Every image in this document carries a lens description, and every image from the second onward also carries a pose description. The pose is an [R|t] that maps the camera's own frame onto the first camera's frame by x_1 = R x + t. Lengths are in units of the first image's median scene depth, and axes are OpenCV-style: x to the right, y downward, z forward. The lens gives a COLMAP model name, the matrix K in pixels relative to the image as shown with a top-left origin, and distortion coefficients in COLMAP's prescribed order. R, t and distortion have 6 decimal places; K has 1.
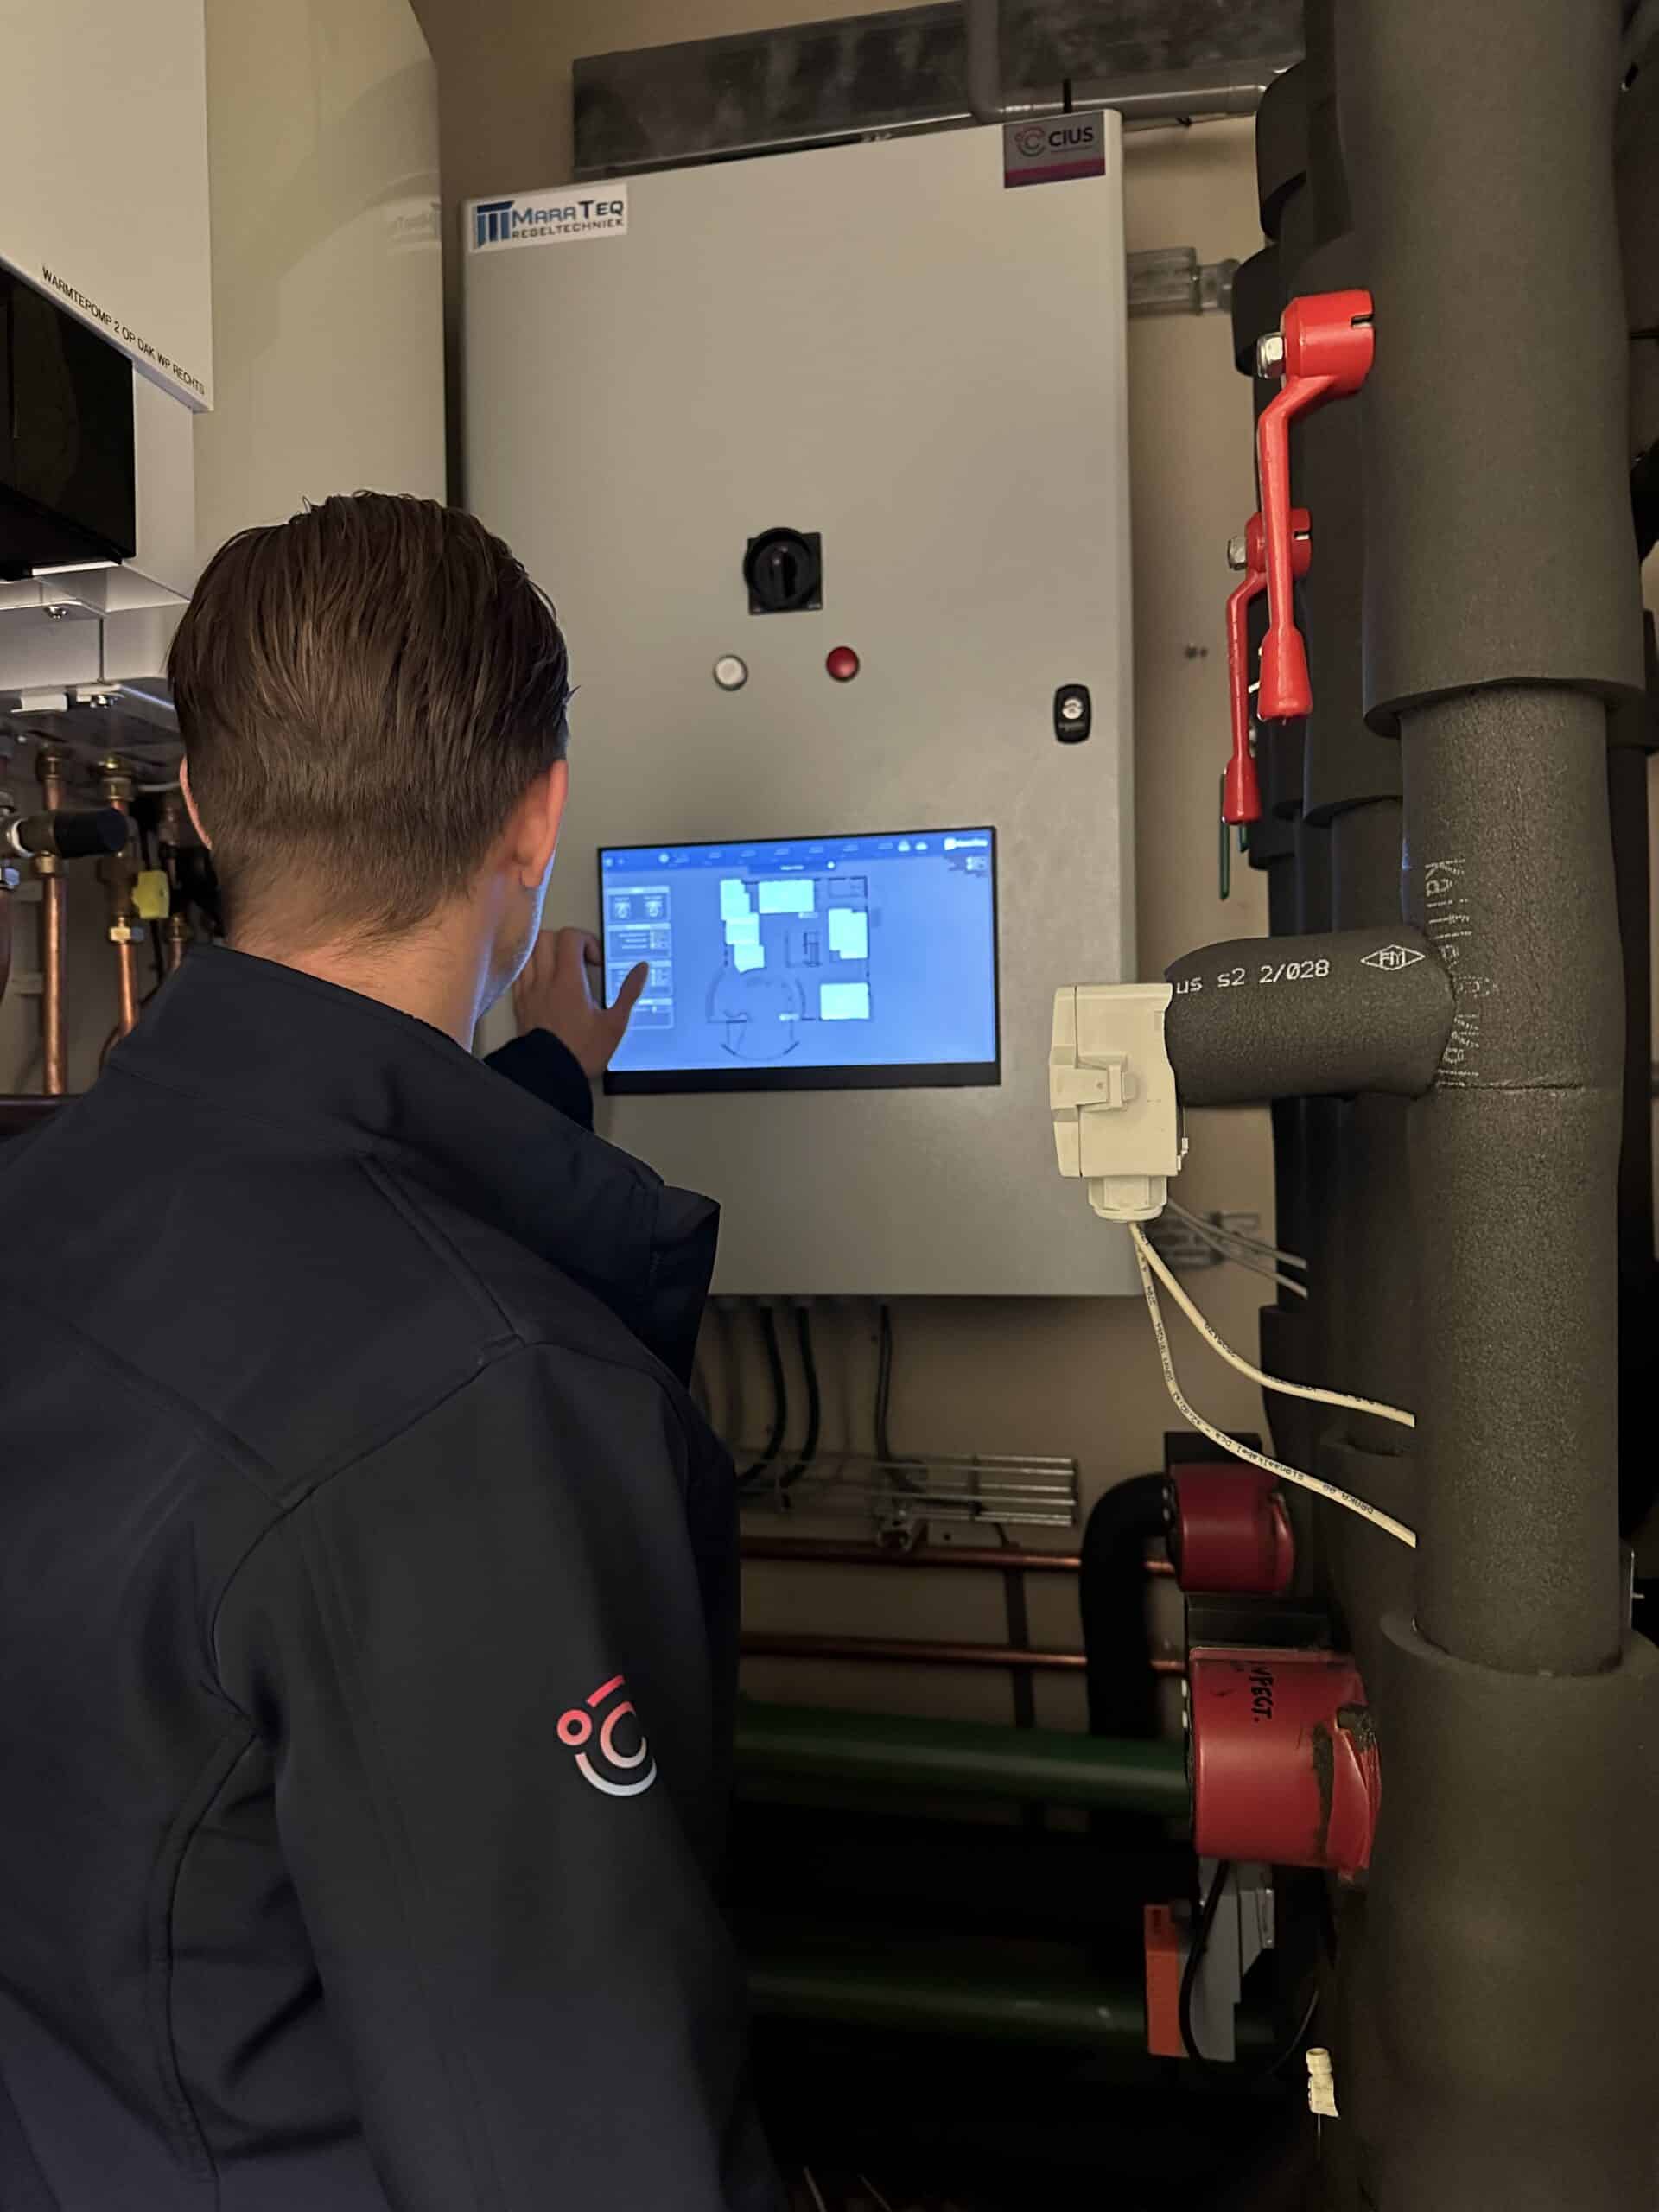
lens RADIAL K [[1568.9, 0, 828.7], [0, 1568.9, 1087.0], [0, 0, 1]] dist [0.050779, -0.102817]
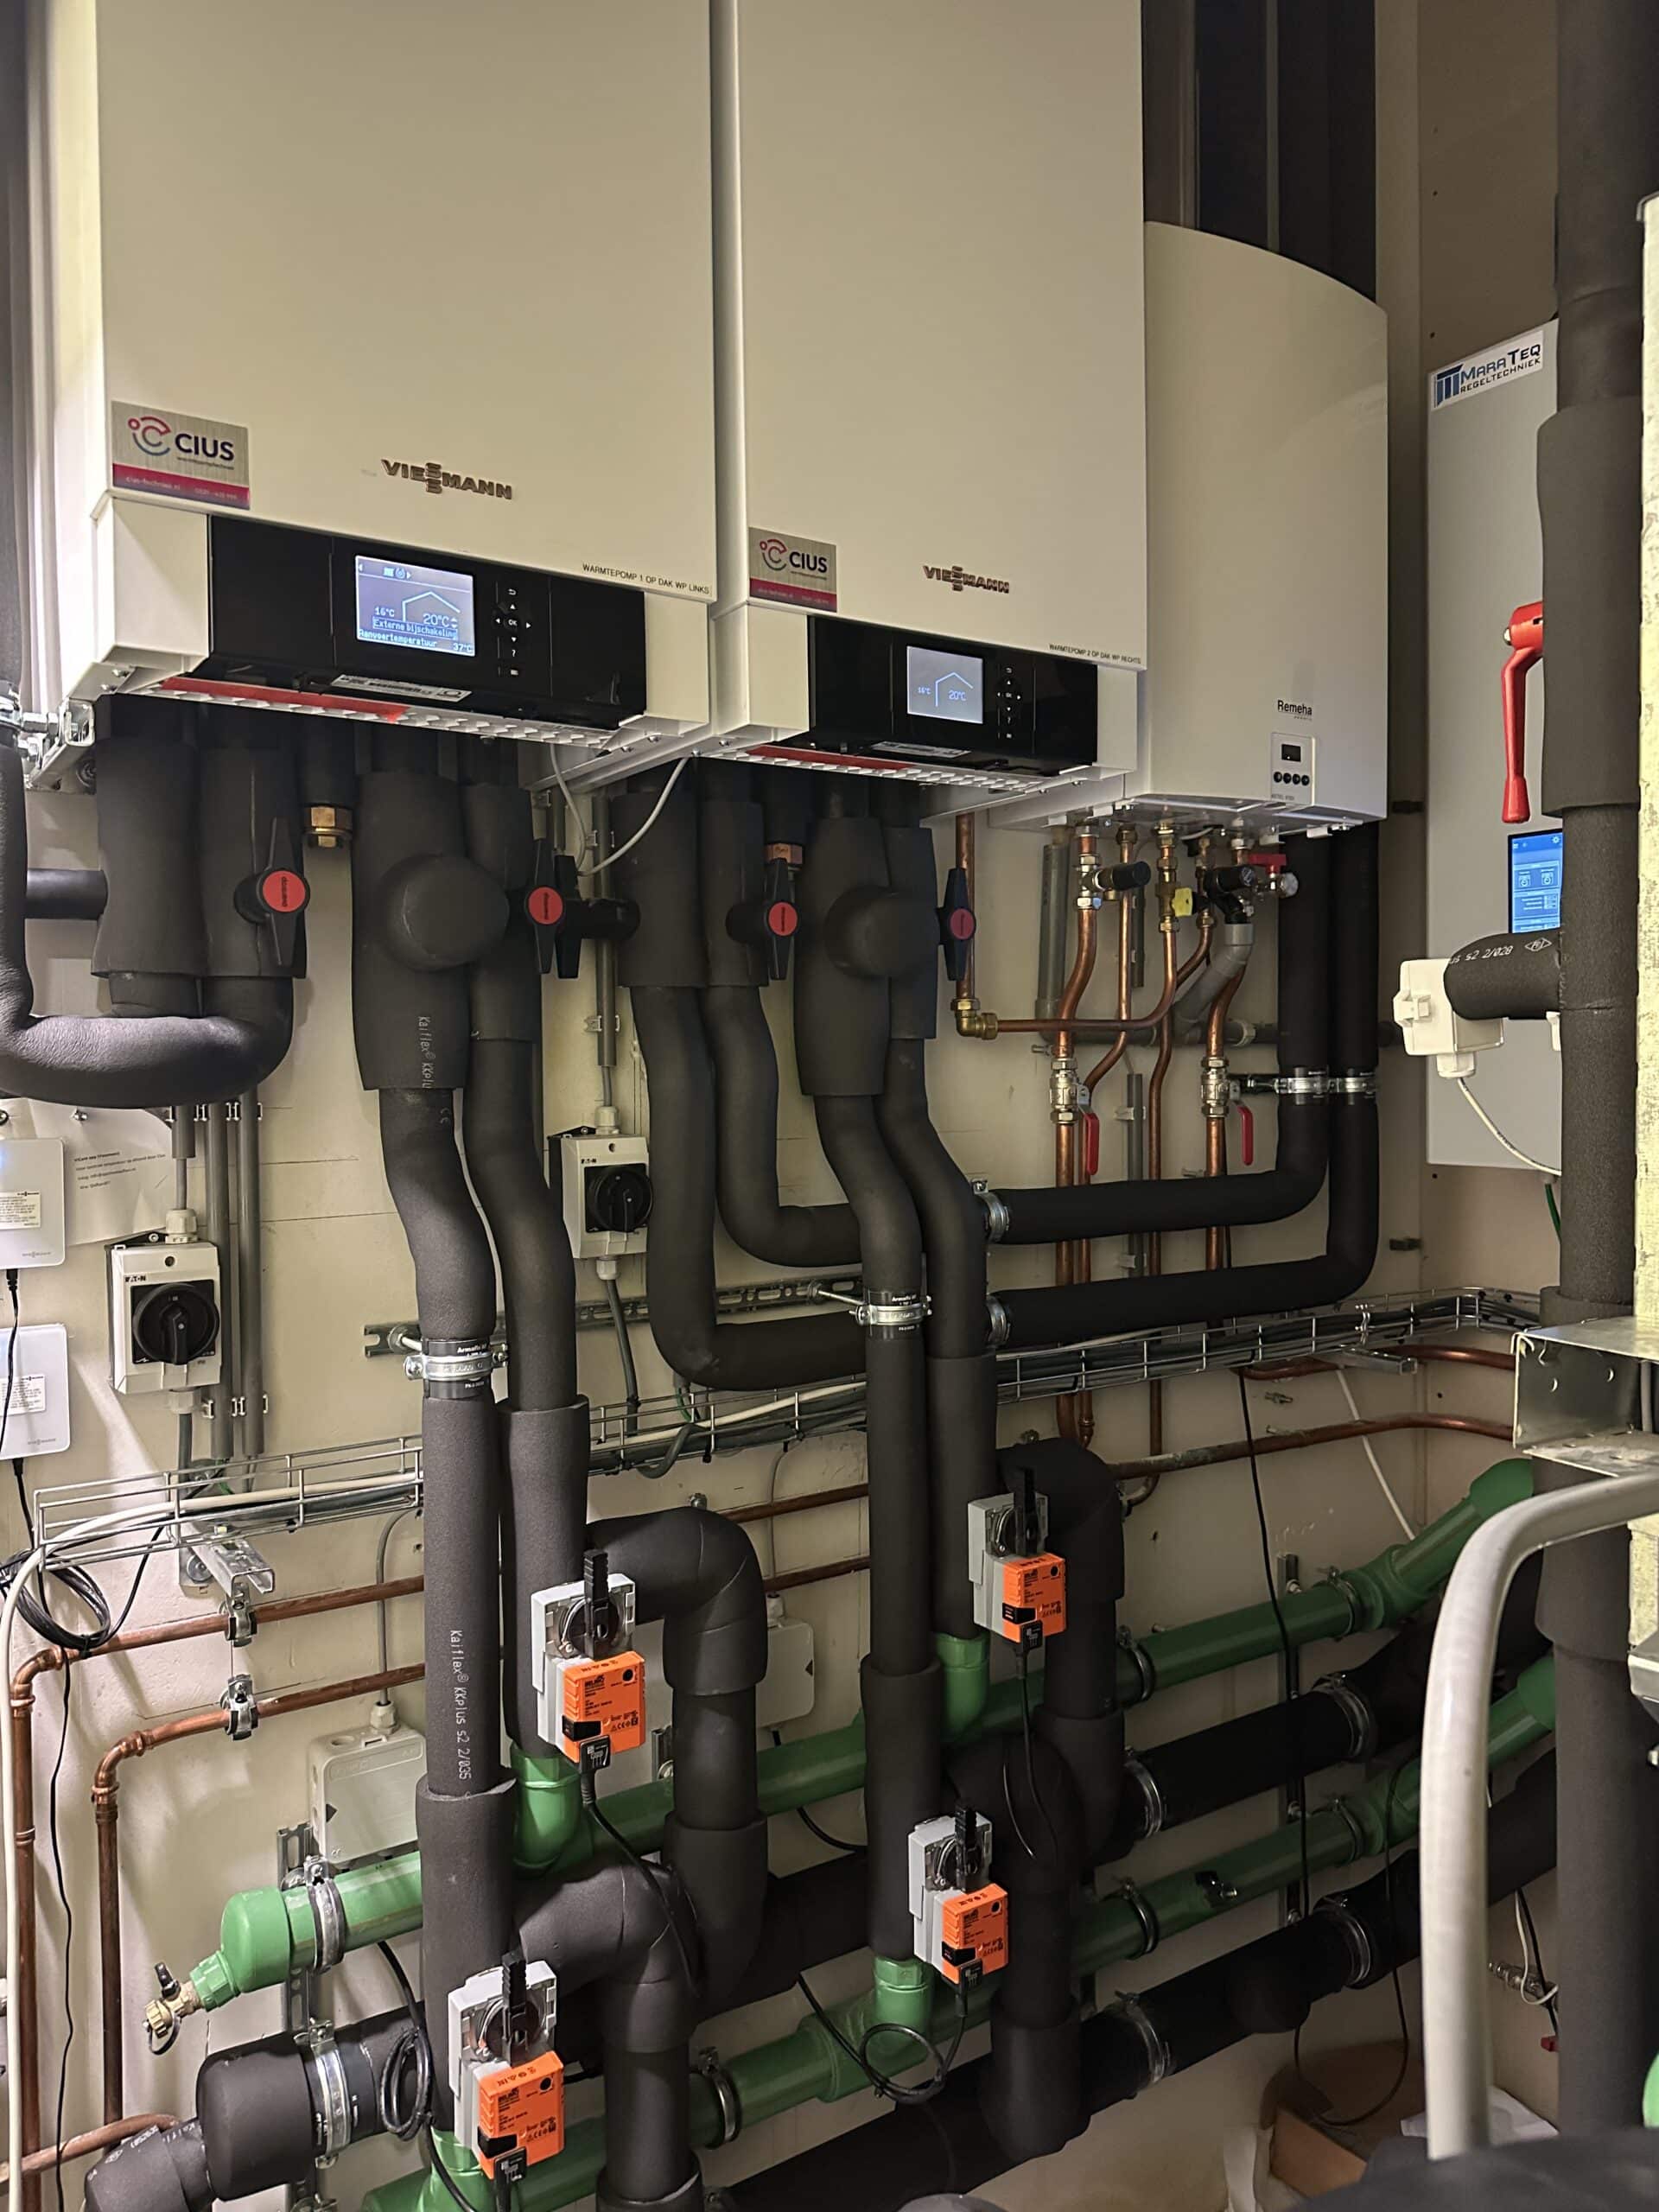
lens RADIAL K [[1602.5, 0, 829.8], [0, 1602.5, 1085.9], [0, 0, 1]] dist [0.208814, -0.396709]
pose [[0.701387, 0.028205, -0.712222, 0.470895], [0.001318, 0.999164, 0.040865, 0.004292], [0.712779, -0.029601, 0.700764, -0.428441]]
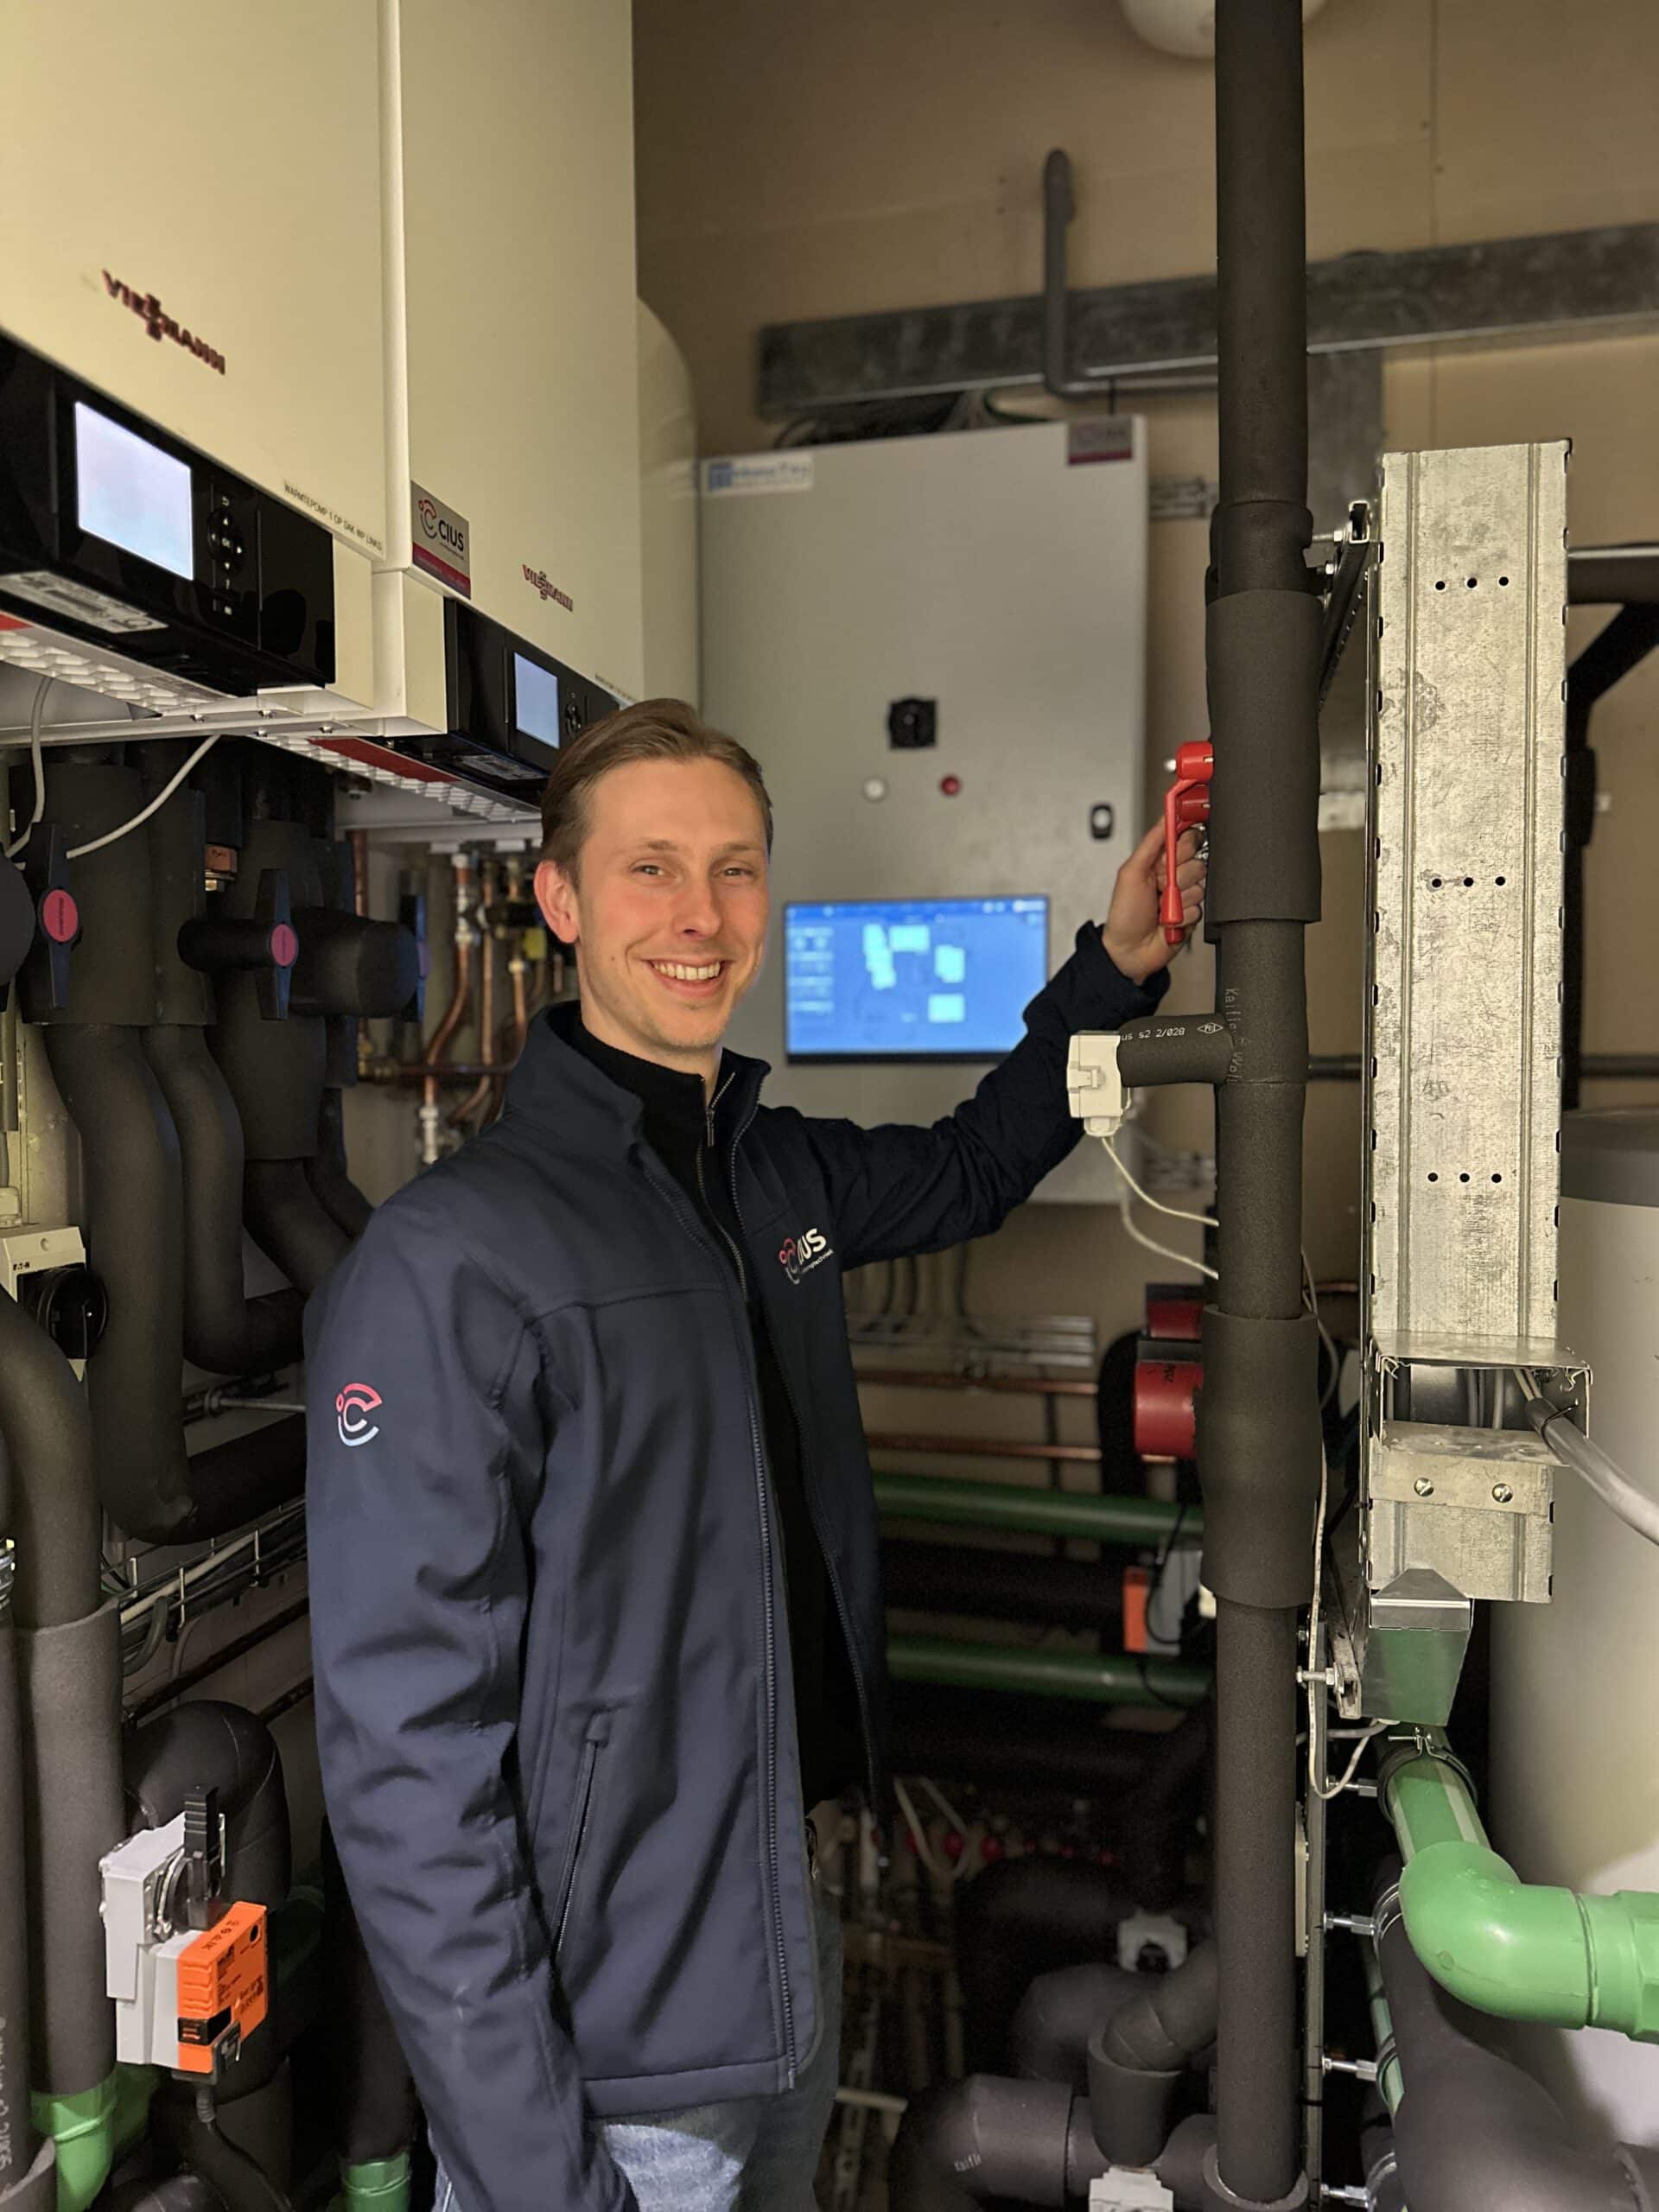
lens RADIAL K [[1621.5, 0, 829.5], [0, 1621.5, 1106.0], [0, 0, 1]] dist [0.082717, -0.059856]
pose [[0.999517, 0.018362, -0.025083, -0.063072], [-0.017391, 0.999110, 0.038418, -0.018544], [0.025767, -0.037963, 0.998947, -0.588230]]
